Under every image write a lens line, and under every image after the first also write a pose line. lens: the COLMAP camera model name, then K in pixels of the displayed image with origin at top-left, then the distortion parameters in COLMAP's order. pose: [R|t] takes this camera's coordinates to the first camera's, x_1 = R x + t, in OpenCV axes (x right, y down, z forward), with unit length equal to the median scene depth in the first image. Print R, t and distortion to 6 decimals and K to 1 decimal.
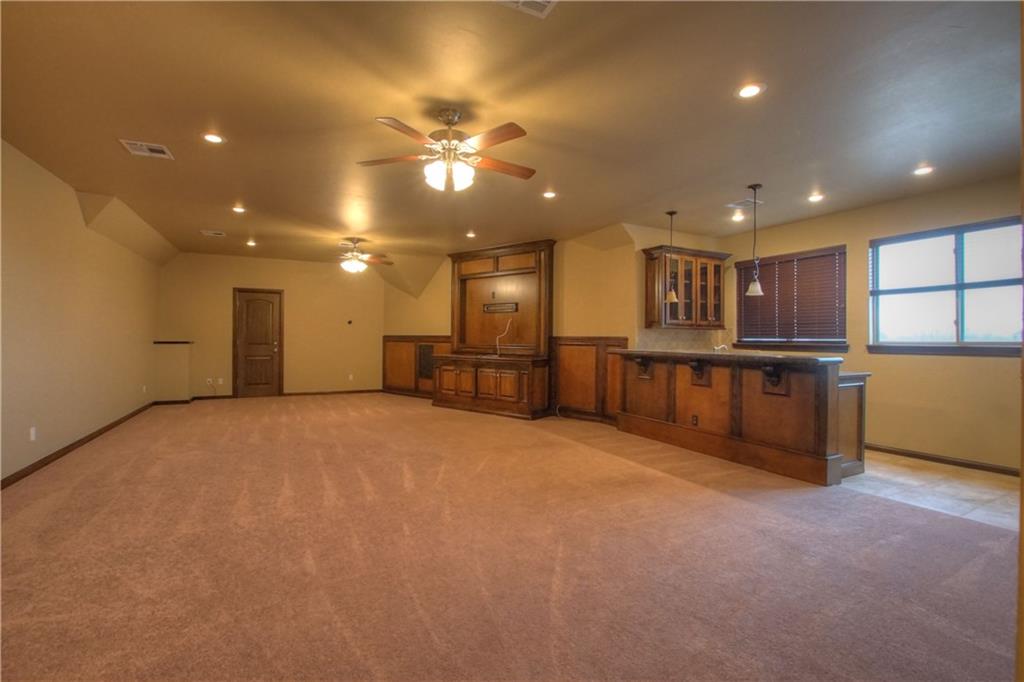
lens RADIAL K [[458.4, 0, 511.7], [0, 458.4, 341.2], [0, 0, 1]] dist [-0.025744, 0.000451]
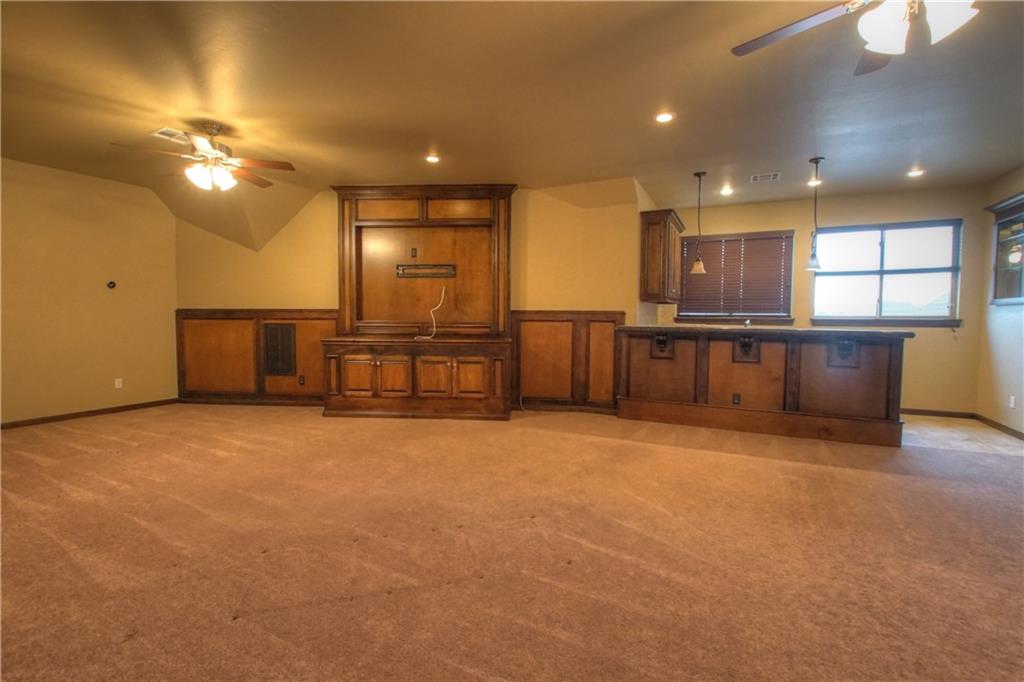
lens RADIAL K [[458.4, 0, 511.7], [0, 458.4, 341.2], [0, 0, 1]] dist [-0.025744, 0.000451]
pose [[0.809675, -0.038422, 0.585619, -0.405878], [0.004607, 0.998240, 0.059125, -0.004658], [-0.586860, -0.045174, 0.808427, 0.387493]]
